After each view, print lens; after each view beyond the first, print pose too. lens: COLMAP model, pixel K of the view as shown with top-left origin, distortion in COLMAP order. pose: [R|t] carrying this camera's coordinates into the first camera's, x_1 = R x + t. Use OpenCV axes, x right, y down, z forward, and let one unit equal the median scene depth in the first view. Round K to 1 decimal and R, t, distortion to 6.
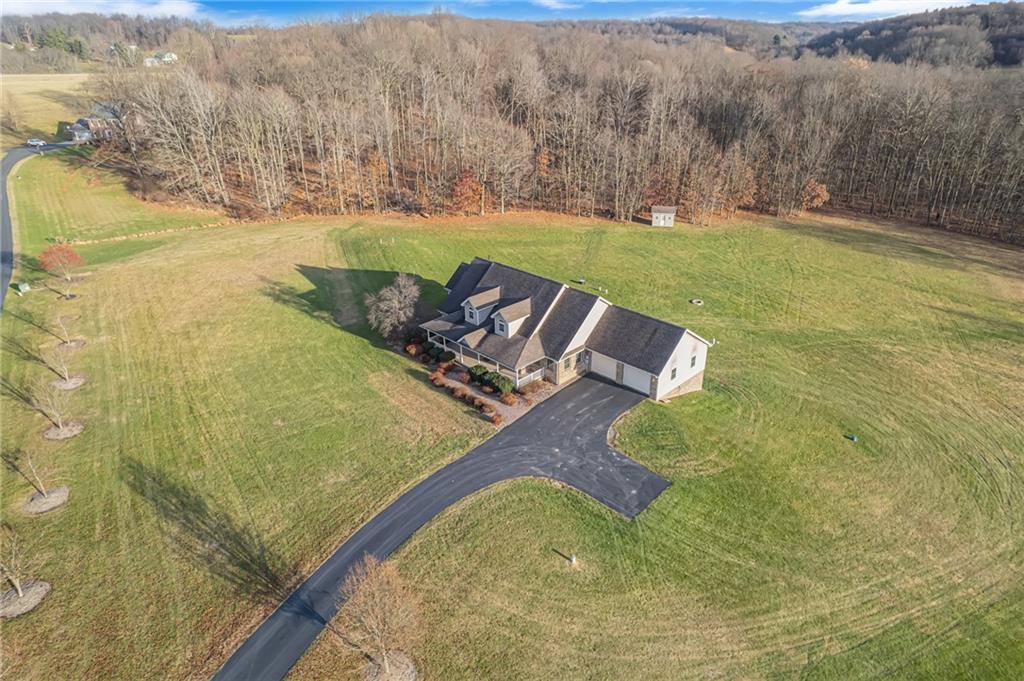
lens RADIAL K [[639.3, 0, 512.0], [0, 639.3, 340.5], [0, 0, 1]] dist [-0.059472, 0.052702]
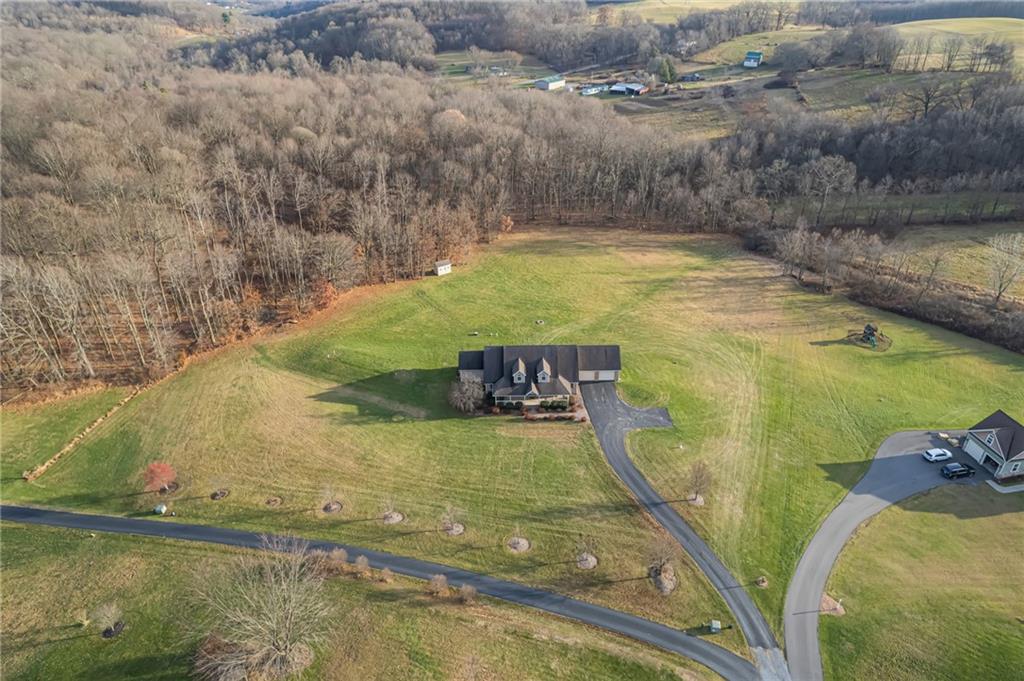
lens RADIAL K [[639.3, 0, 512.0], [0, 639.3, 340.5], [0, 0, 1]] dist [-0.059472, 0.052702]
pose [[0.705012, -0.350460, 0.616552, -0.934795], [0.317581, 0.933341, 0.167383, -0.362948], [-0.634114, 0.077798, 0.769316, -0.301941]]
